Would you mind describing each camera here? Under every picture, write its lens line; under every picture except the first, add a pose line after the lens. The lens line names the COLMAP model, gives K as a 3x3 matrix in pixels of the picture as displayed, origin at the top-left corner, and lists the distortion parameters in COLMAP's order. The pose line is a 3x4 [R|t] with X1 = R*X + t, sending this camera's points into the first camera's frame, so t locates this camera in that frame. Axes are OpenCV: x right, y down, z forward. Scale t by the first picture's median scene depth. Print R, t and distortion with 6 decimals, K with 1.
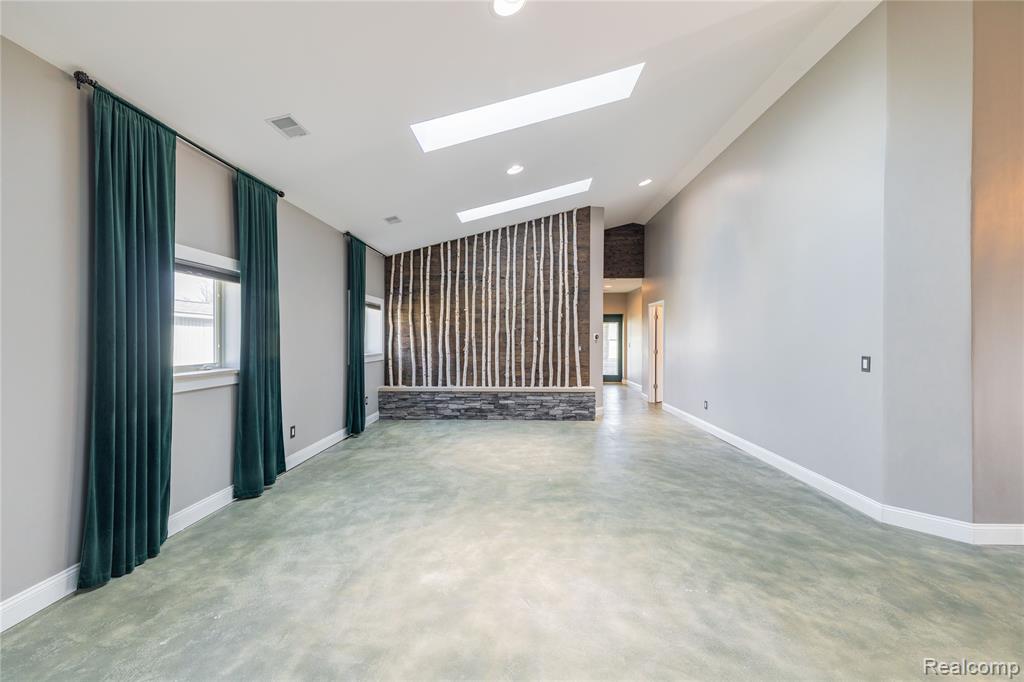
lens RADIAL K [[416.4, 0, 512.6], [0, 416.4, 338.7], [0, 0, 1]] dist [0.058561, -0.022136]
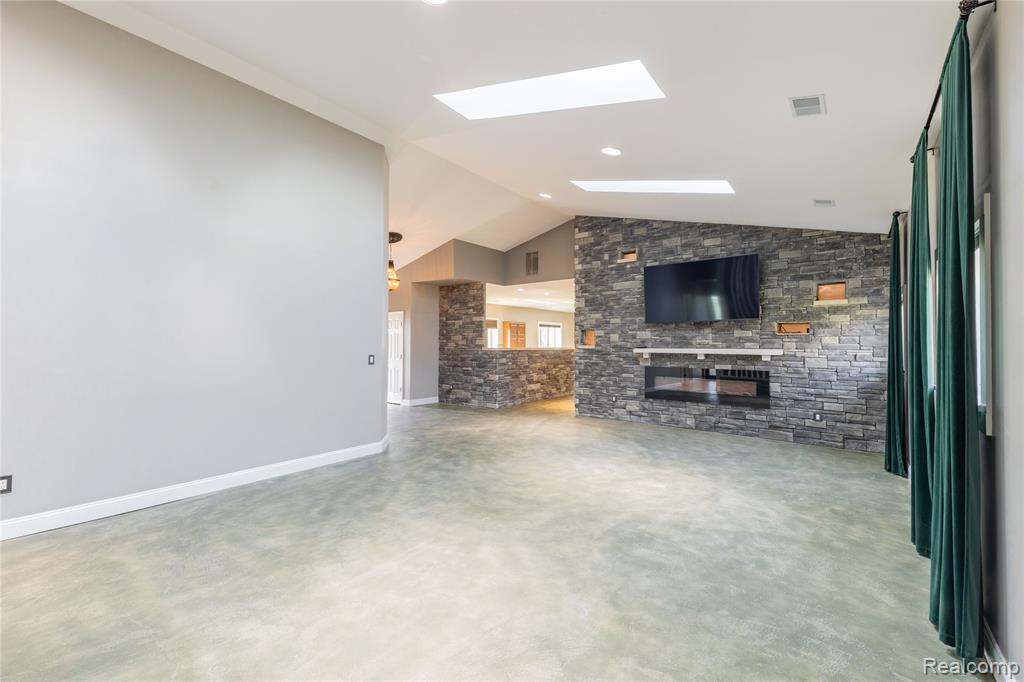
lens RADIAL K [[416.4, 0, 512.6], [0, 416.4, 338.7], [0, 0, 1]] dist [0.058561, -0.022136]
pose [[-0.802085, 0.003878, 0.597198, -0.258169], [-0.003507, 0.999931, -0.011203, -0.002151], [-0.597200, -0.011081, -0.802016, 0.951077]]
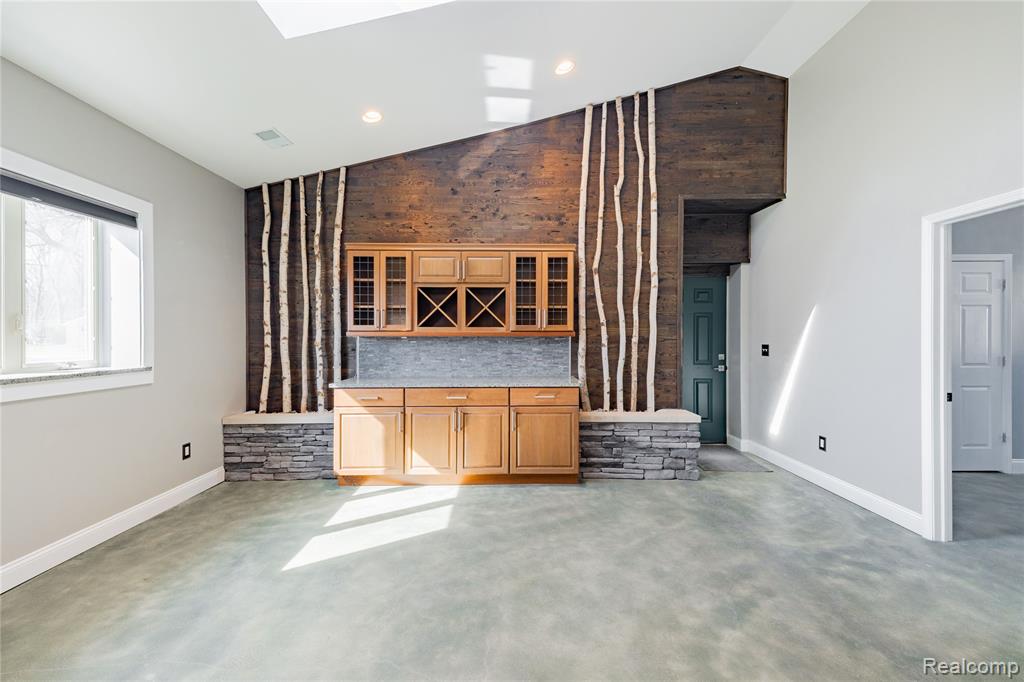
lens RADIAL K [[423.1, 0, 513.2], [0, 423.1, 338.2], [0, 0, 1]] dist [0.059993, -0.023389]
pose [[-0.999645, -0.001664, -0.026608, 0.676685], [-0.001786, 0.999988, 0.004578, 0.010722], [0.026600, 0.004624, -0.999635, -0.845065]]
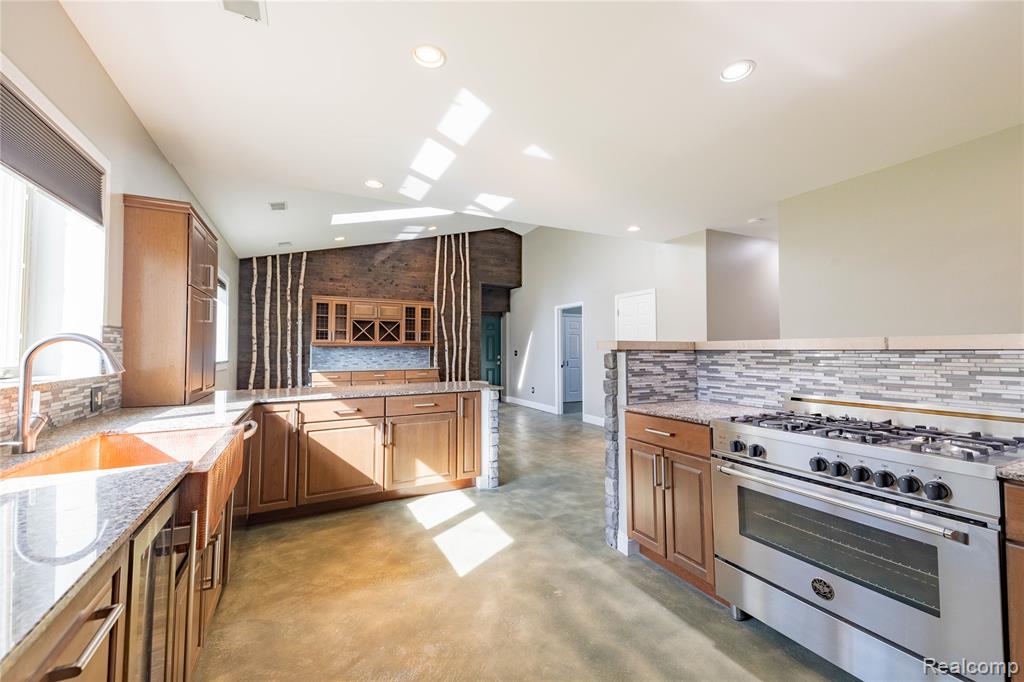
lens RADIAL K [[416.4, 0, 512.6], [0, 416.4, 338.7], [0, 0, 1]] dist [0.058561, -0.022136]
pose [[-0.885565, -0.015857, -0.464246, 0.939488], [-0.003297, 0.999607, -0.027854, 0.022335], [0.464505, -0.023136, -0.885268, -0.242956]]
